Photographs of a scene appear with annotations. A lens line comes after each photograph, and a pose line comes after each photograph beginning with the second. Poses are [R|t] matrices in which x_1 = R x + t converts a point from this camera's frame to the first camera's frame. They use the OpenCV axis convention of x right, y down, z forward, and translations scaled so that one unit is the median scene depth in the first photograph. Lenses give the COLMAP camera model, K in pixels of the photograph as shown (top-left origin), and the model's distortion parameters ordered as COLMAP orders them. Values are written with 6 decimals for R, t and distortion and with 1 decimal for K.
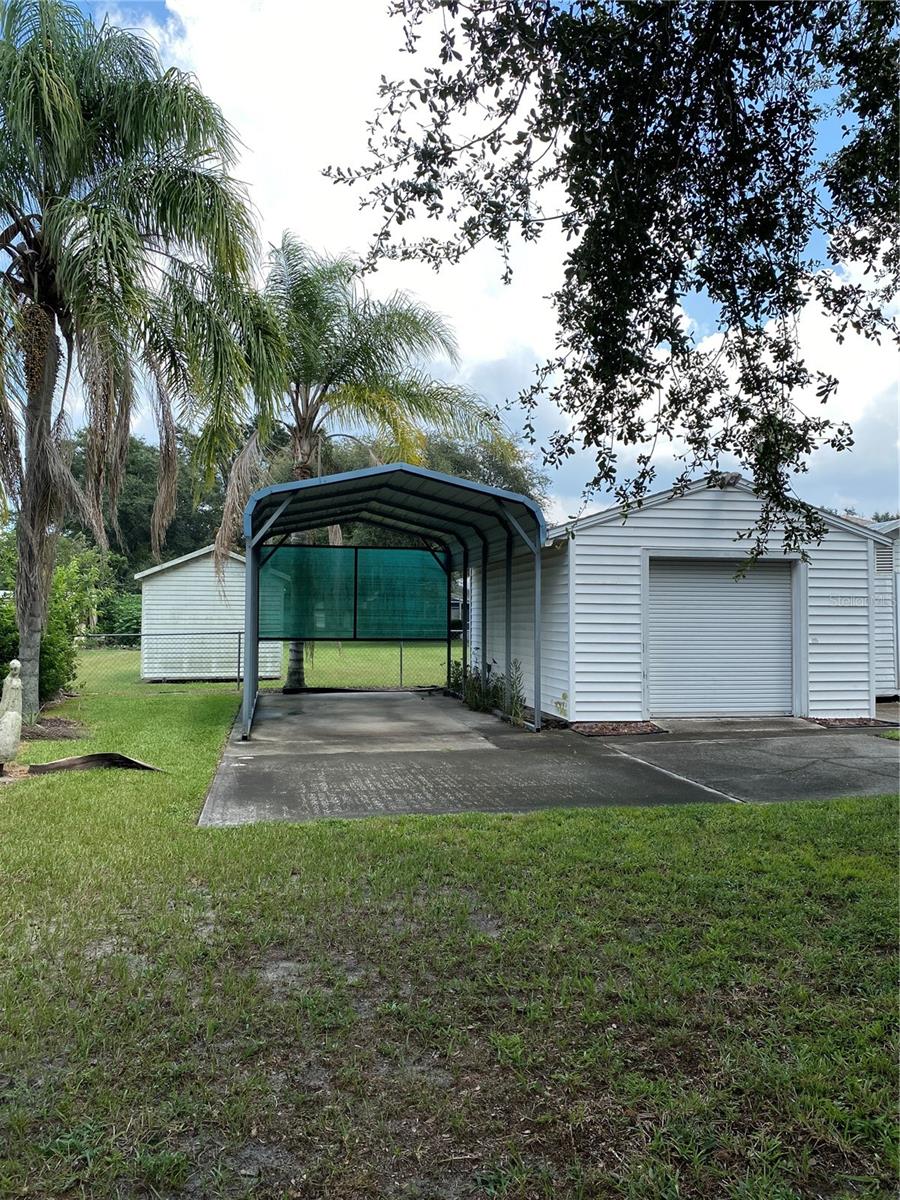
lens RADIAL K [[913.6, 0, 450.0], [0, 913.6, 600.0], [0, 0, 1]] dist [0.089666, -0.138990]
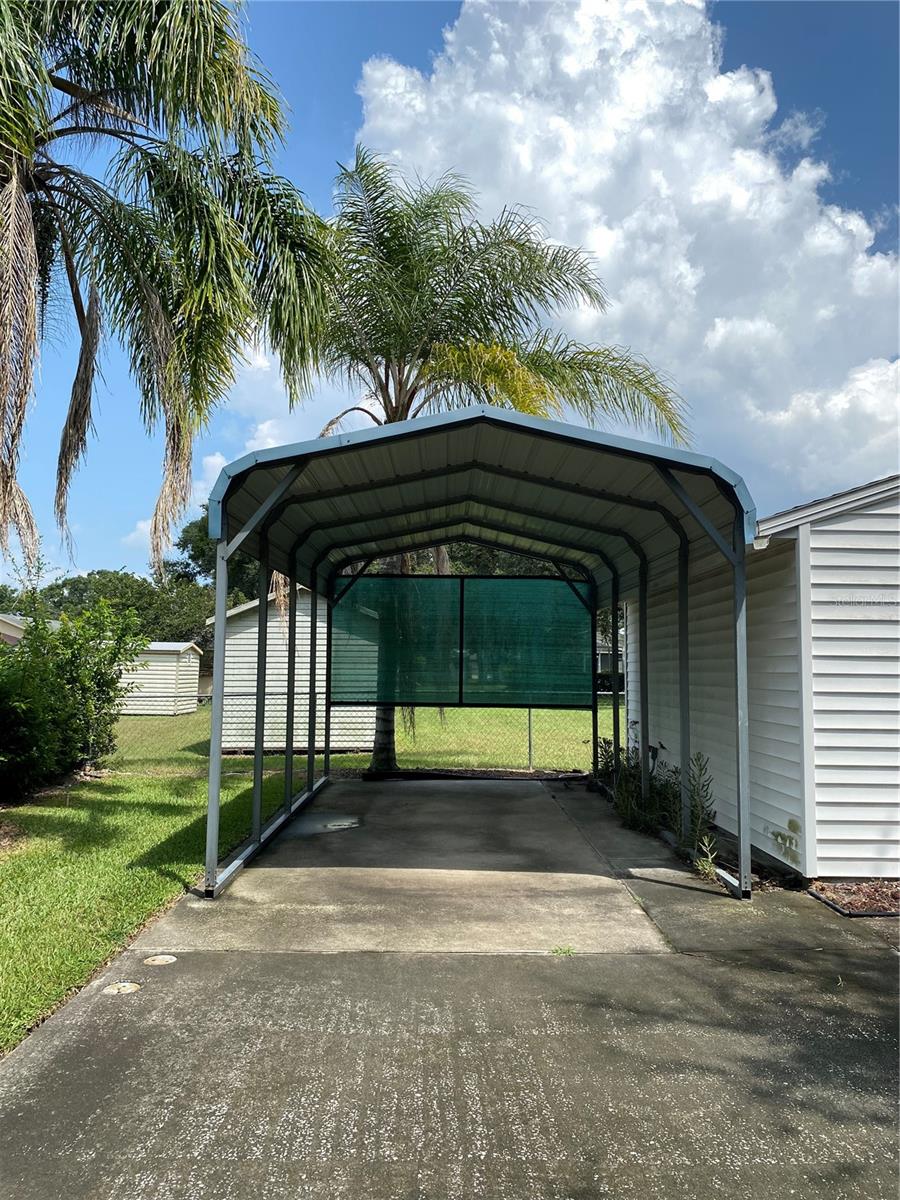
lens RADIAL K [[913.6, 0, 450.0], [0, 913.6, 600.0], [0, 0, 1]] dist [0.089666, -0.138990]
pose [[0.983735, -0.010865, -0.179299, 0.017295], [0.001046, 0.998499, -0.054769, -0.000003], [0.179624, 0.053691, 0.982269, 0.301858]]
